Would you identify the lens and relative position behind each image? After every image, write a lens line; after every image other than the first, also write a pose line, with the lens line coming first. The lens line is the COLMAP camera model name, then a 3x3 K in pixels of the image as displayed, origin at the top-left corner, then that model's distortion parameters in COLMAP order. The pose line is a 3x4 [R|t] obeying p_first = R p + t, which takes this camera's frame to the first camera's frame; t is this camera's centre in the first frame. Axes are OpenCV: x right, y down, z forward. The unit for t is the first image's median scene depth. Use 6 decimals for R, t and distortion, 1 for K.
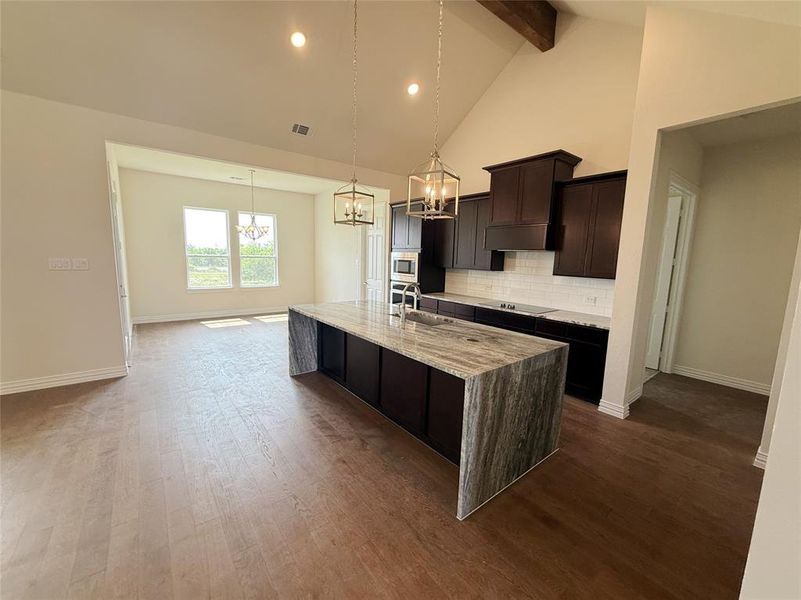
lens RADIAL K [[327.2, 0, 400.5], [0, 327.2, 300.0], [0, 0, 1]] dist [0.001729, 0.000261]
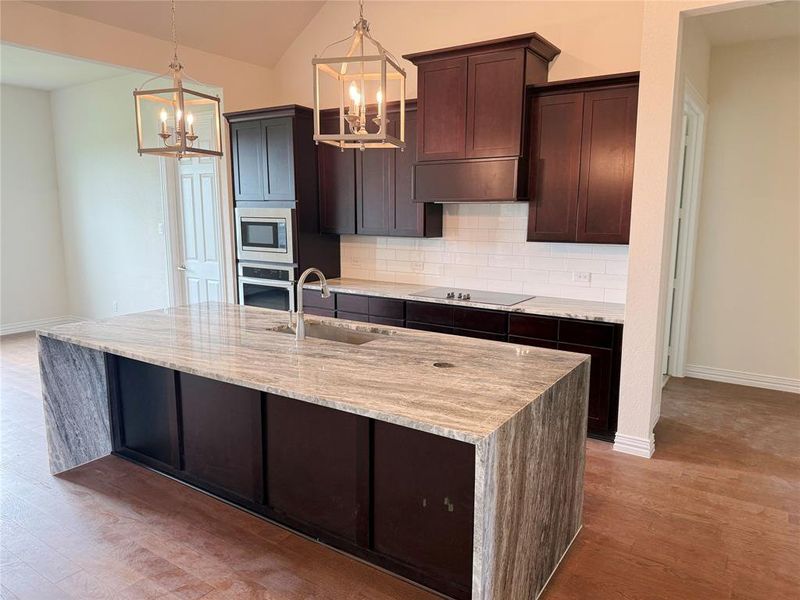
lens RADIAL K [[559.0, 0, 399.5], [0, 559.0, 298.6], [0, 0, 1]] dist [0.078470, -0.104057]
pose [[0.950644, -0.071997, 0.301815, -0.106242], [0.064583, 0.997316, 0.034487, -0.023471], [-0.303488, -0.013292, 0.952742, 0.077826]]
